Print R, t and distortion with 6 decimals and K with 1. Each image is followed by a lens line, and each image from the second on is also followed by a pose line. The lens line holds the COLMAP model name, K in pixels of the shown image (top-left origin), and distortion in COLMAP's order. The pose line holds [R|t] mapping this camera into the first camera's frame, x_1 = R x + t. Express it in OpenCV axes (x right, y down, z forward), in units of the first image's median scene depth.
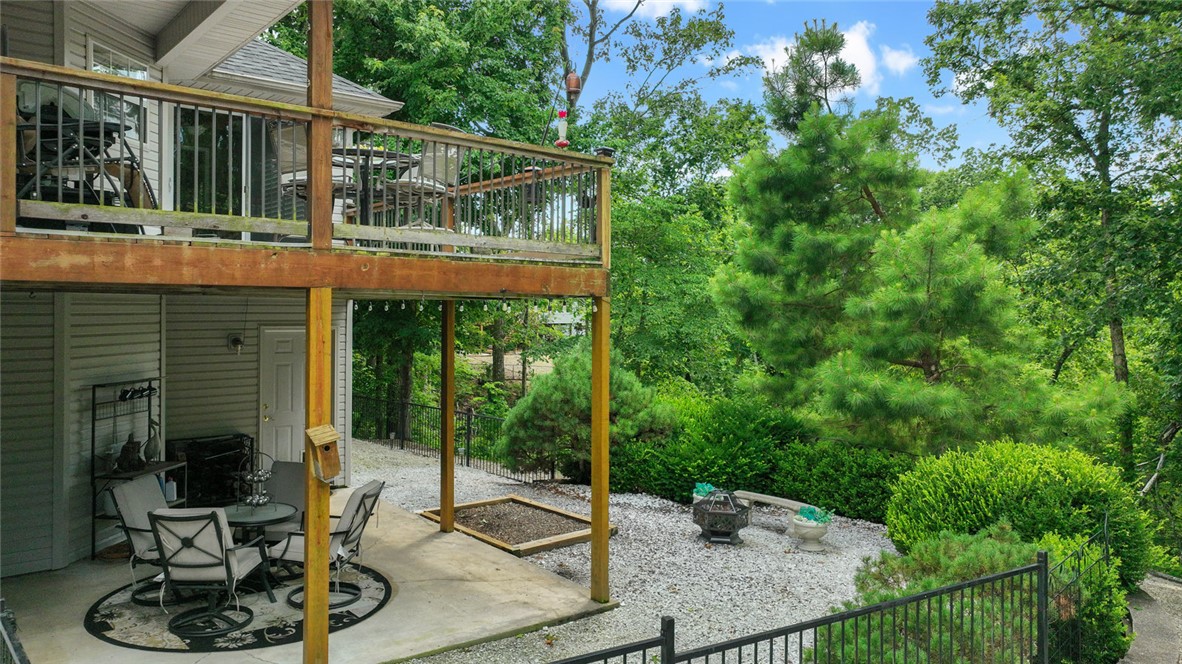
lens RADIAL K [[825.0, 0, 591.0], [0, 825.0, 332.0], [0, 0, 1]] dist [-0.000284, -0.000950]
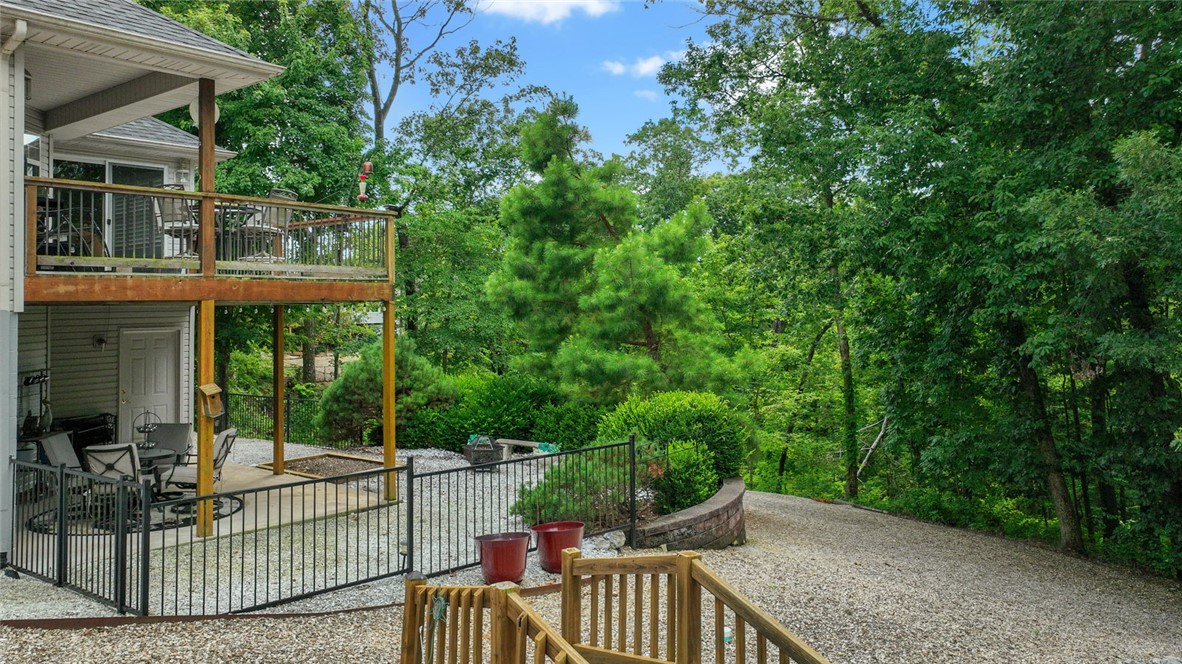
lens RADIAL K [[824.1, 0, 595.1], [0, 824.1, 270.9], [0, 0, 1]] dist [0.006139, -0.000899]
pose [[0.974812, -0.013744, 0.222606, 0.026395], [0.029287, 0.997345, -0.066670, 0.008844], [-0.221099, 0.071511, 0.972626, -0.337505]]
